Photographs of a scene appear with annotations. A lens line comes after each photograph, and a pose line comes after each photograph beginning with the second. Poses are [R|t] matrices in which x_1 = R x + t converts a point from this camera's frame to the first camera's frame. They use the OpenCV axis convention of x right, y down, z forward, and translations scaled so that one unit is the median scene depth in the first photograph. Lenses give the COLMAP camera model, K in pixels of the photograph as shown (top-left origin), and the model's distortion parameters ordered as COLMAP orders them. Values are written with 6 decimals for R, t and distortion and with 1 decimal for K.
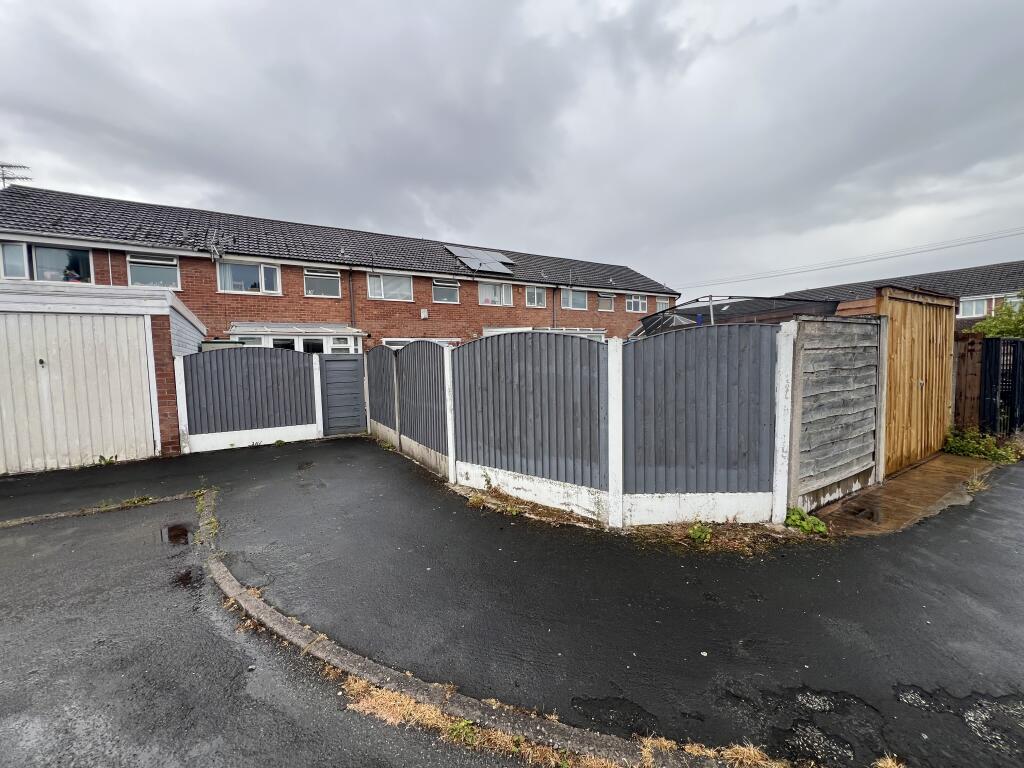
lens RADIAL K [[410.8, 0, 510.8], [0, 410.8, 381.8], [0, 0, 1]] dist [-0.001996, 0.000090]
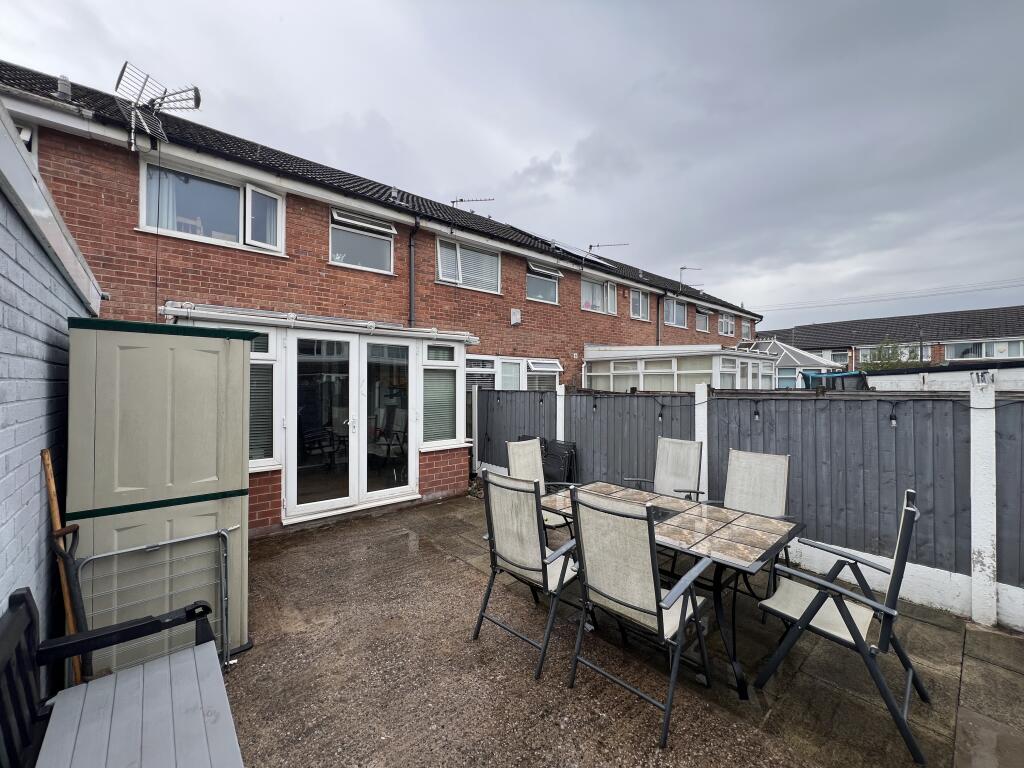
lens RADIAL K [[410.8, 0, 514.7], [0, 410.8, 380.6], [0, 0, 1]] dist [-0.001996, 0.000090]
pose [[0.987238, 0.031320, 0.156139, -0.339052], [-0.021258, 0.997613, -0.065701, -0.034986], [-0.157824, 0.061543, 0.985548, 0.458760]]
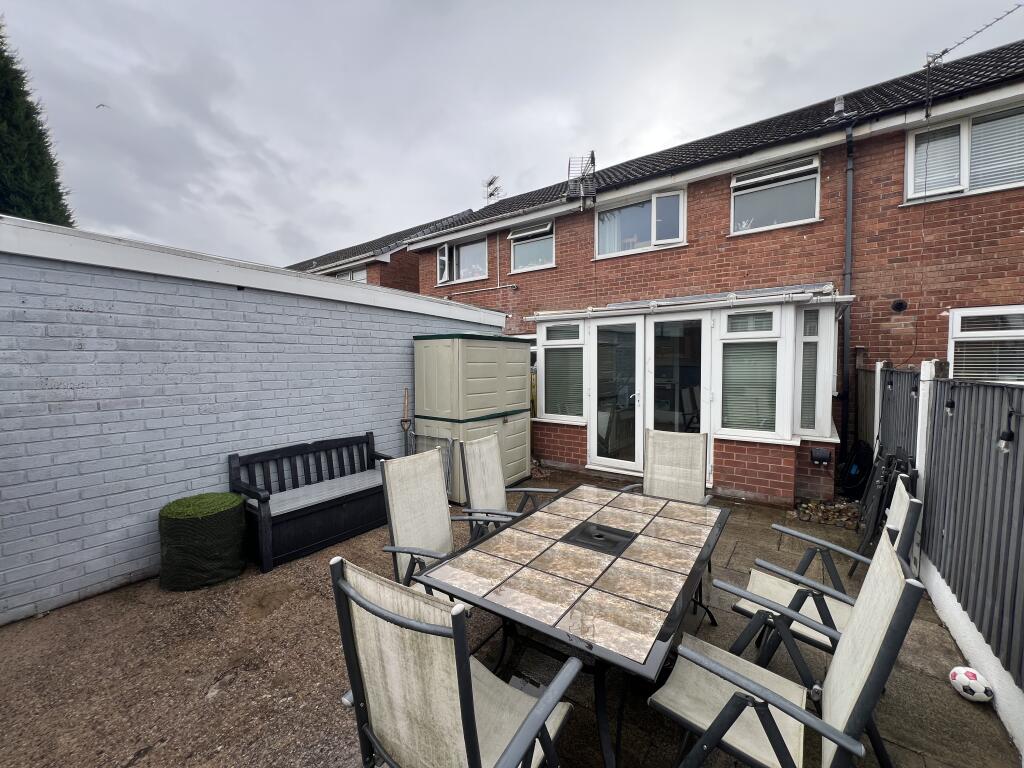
lens RADIAL K [[410.8, 0, 506.5], [0, 410.8, 384.4], [0, 0, 1]] dist [-0.001996, 0.000090]
pose [[0.358897, 0.074351, -0.930411, -0.127358], [-0.054153, 0.996802, 0.058768, -0.045793], [0.931805, 0.029293, 0.361776, 0.562556]]
